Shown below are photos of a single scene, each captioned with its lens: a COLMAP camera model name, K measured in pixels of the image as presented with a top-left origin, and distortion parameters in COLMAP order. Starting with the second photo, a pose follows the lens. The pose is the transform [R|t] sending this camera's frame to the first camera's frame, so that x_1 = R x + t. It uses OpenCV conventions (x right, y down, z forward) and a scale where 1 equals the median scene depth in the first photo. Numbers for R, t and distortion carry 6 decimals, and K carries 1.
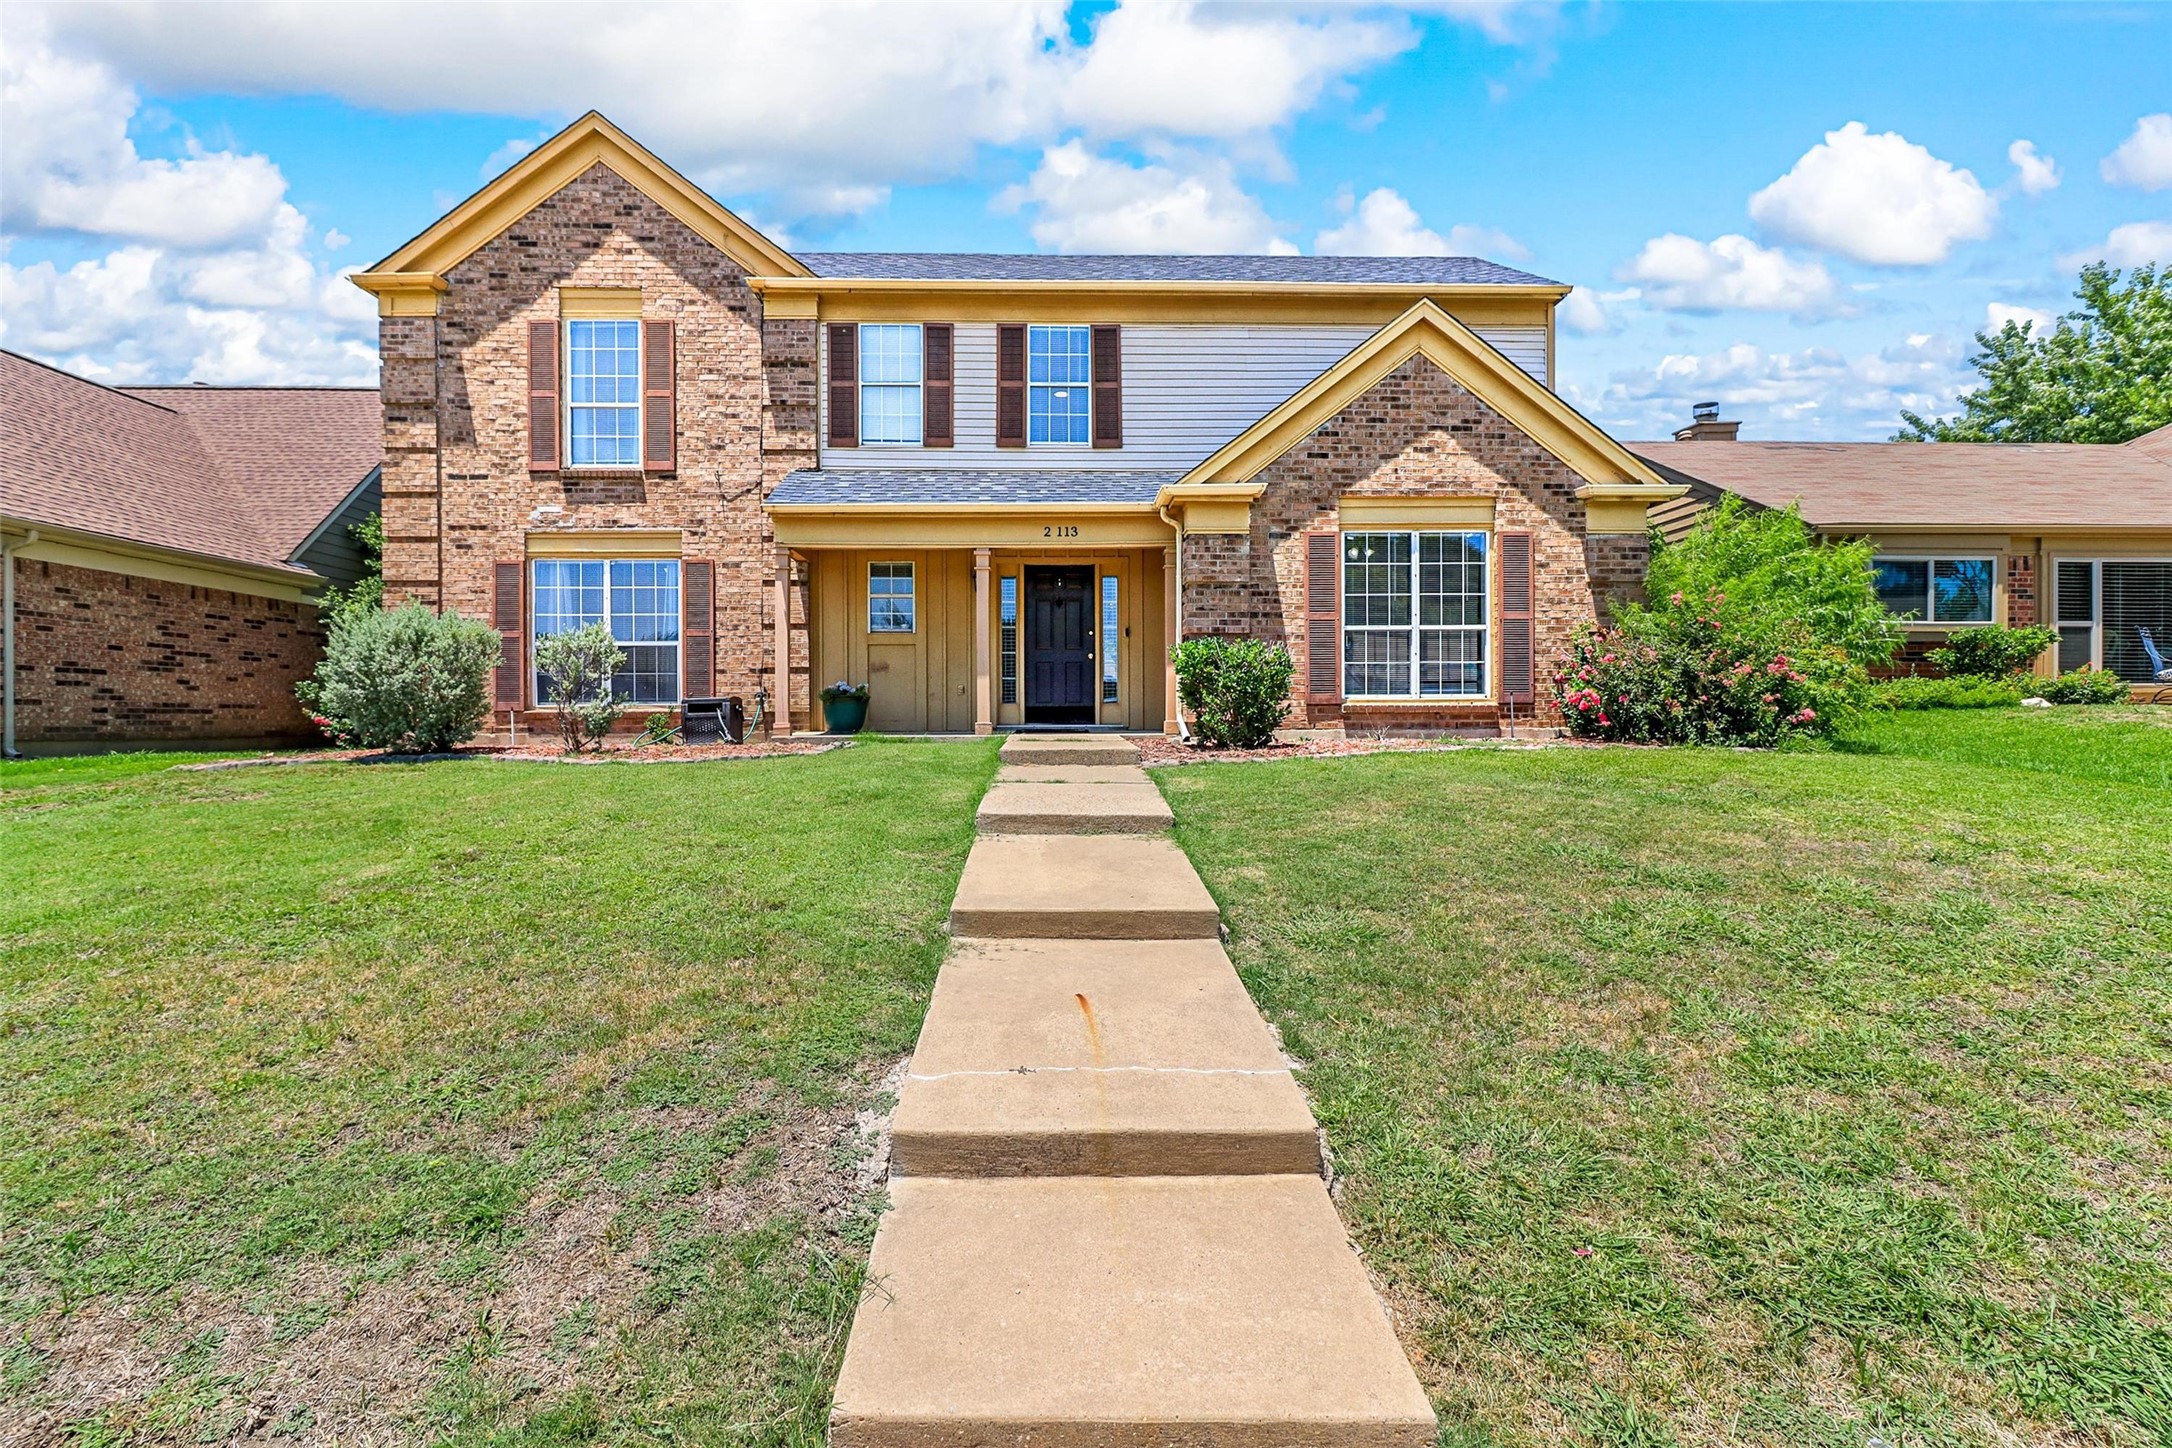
lens RADIAL K [[972.1, 0, 1047.9], [0, 972.1, 715.2], [0, 0, 1]] dist [0.001802, 0.000190]
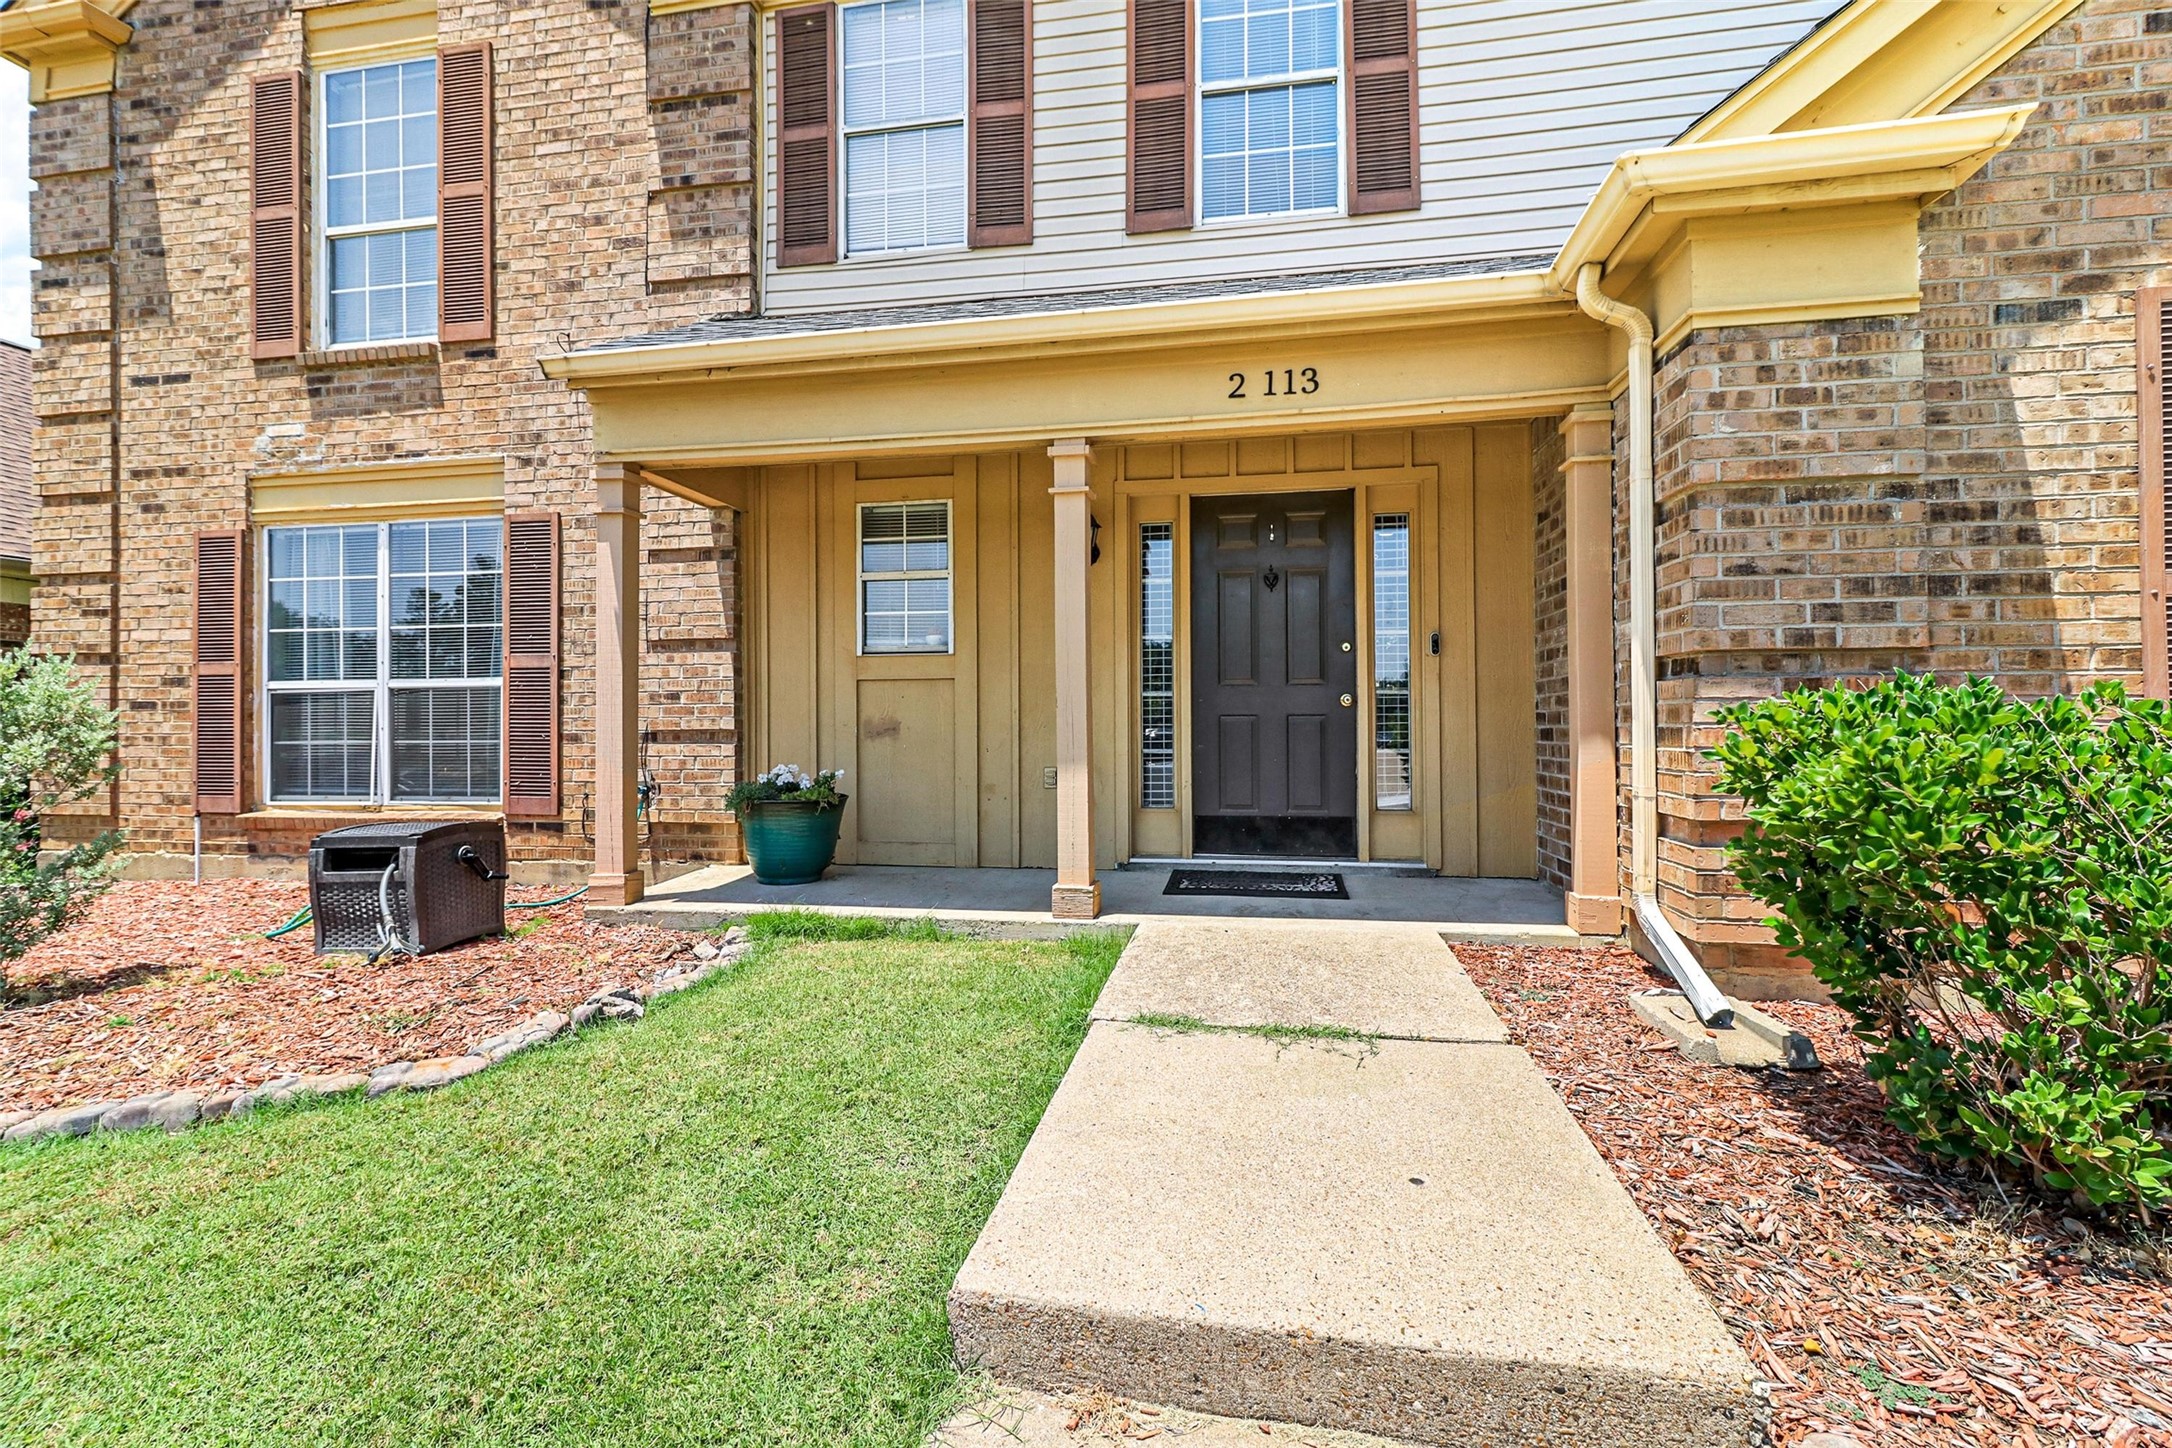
lens RADIAL K [[997.6, 0, 1076.9], [0, 997.6, 710.5], [0, 0, 1]] dist [0.000984, 0.000252]
pose [[0.982360, -0.005196, -0.186926, 0.009376], [0.003176, 0.999933, -0.011105, -0.052848], [0.186971, 0.010316, 0.982311, 0.551948]]
